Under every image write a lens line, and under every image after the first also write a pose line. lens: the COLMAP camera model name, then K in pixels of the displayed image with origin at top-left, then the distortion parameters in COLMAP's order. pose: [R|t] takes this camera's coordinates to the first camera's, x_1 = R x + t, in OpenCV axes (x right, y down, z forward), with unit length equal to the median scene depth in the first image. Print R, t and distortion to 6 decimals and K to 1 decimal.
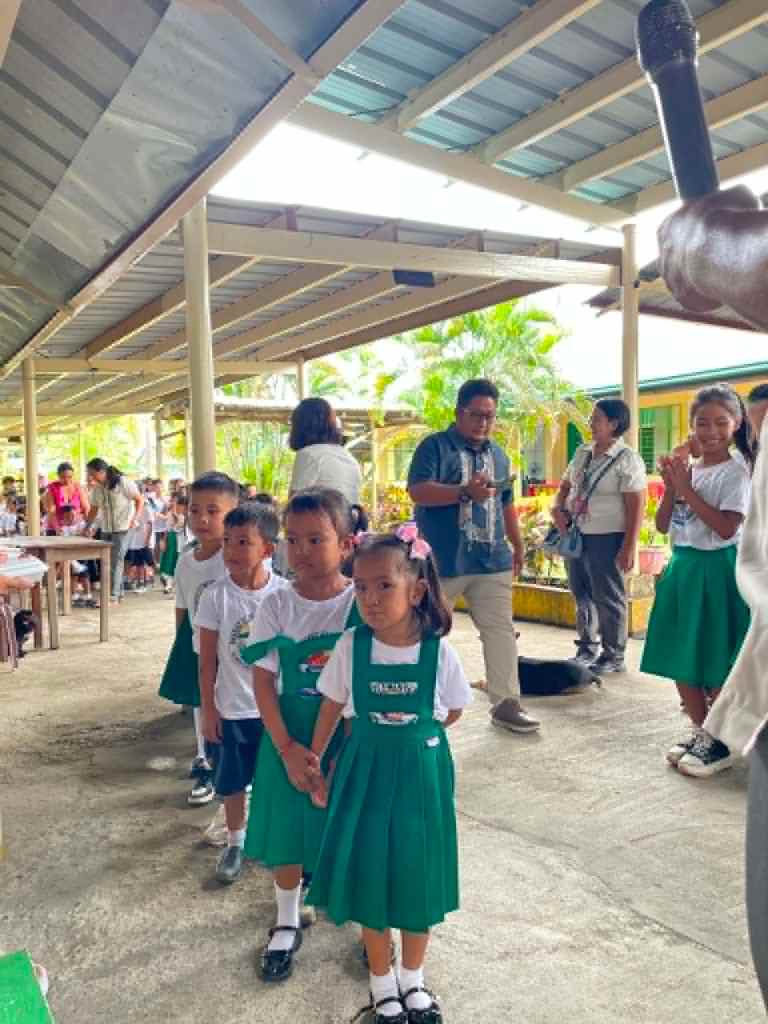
lens RADIAL K [[774.6, 0, 384.0], [0, 774.6, 512.0], [0, 0, 1]] dist [0.099356, -0.135720]
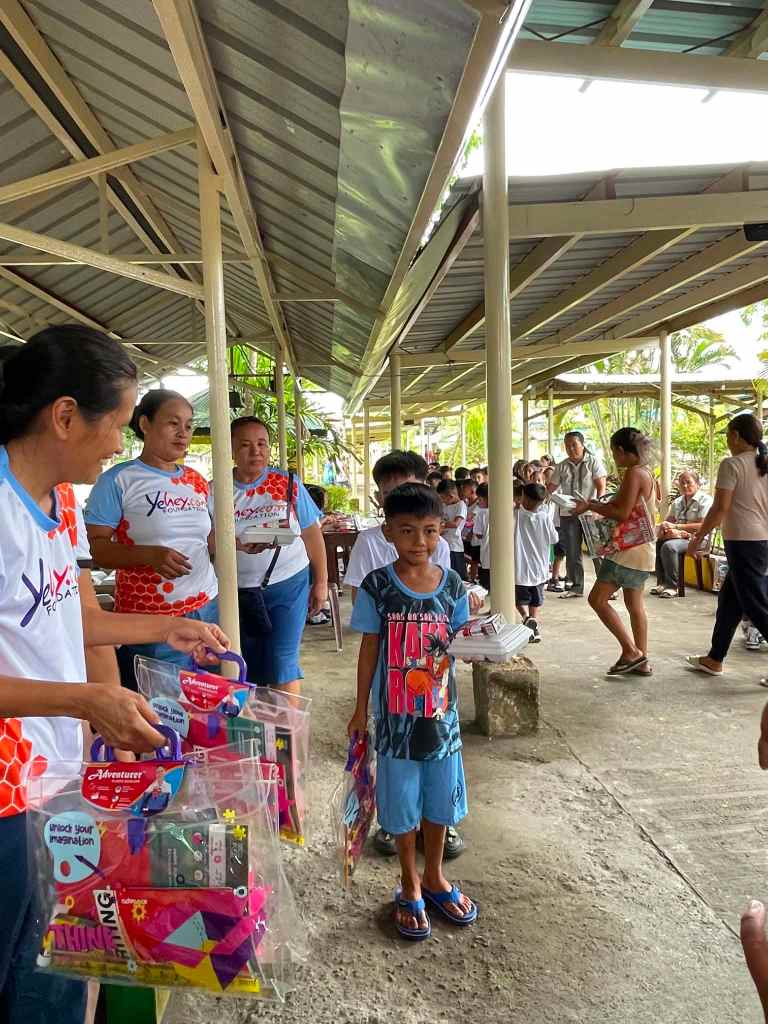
lens RADIAL K [[751.0, 0, 367.4], [0, 751.0, 509.0], [0, 0, 1]] dist [-0.002157, -0.011280]
pose [[0.871426, 0.030416, -0.489583, 0.063303], [-0.013826, 0.999202, 0.037466, -0.036629], [0.490332, -0.025880, 0.871152, 0.116351]]
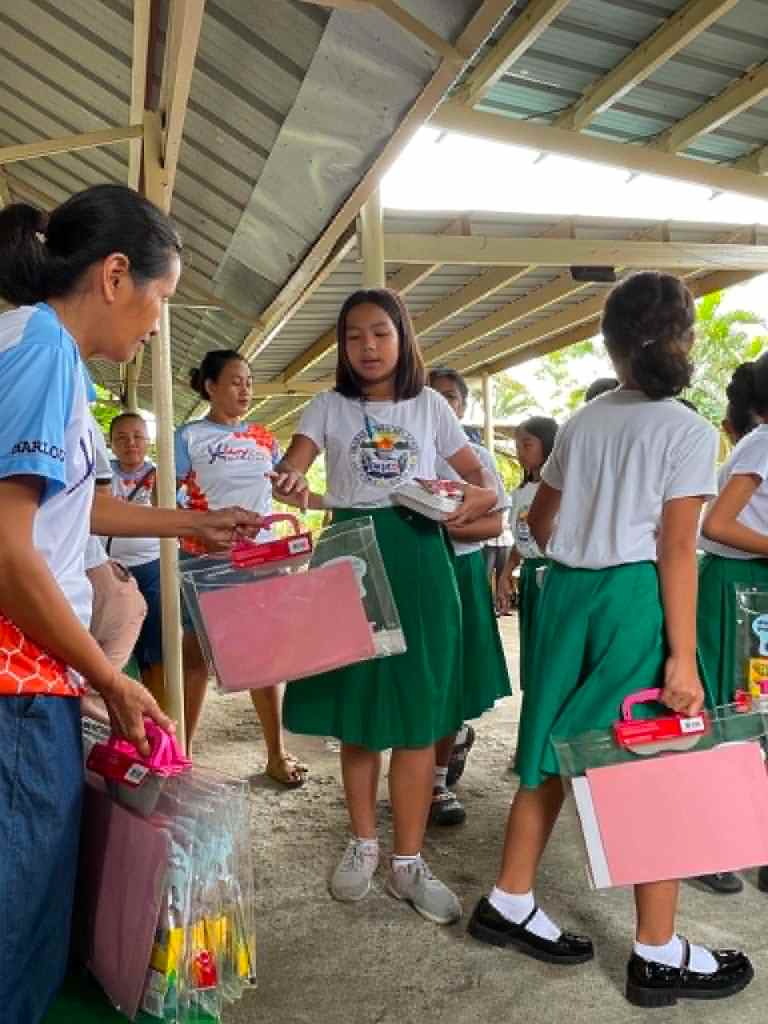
lens RADIAL K [[789.7, 0, 381.6], [0, 789.7, 505.0], [0, 0, 1]] dist [0.008245, -0.028322]
pose [[0.969400, -0.006047, -0.245410, 0.023745], [-0.004204, 0.999141, -0.041225, 0.030369], [0.245449, 0.040995, 0.968542, -0.003480]]
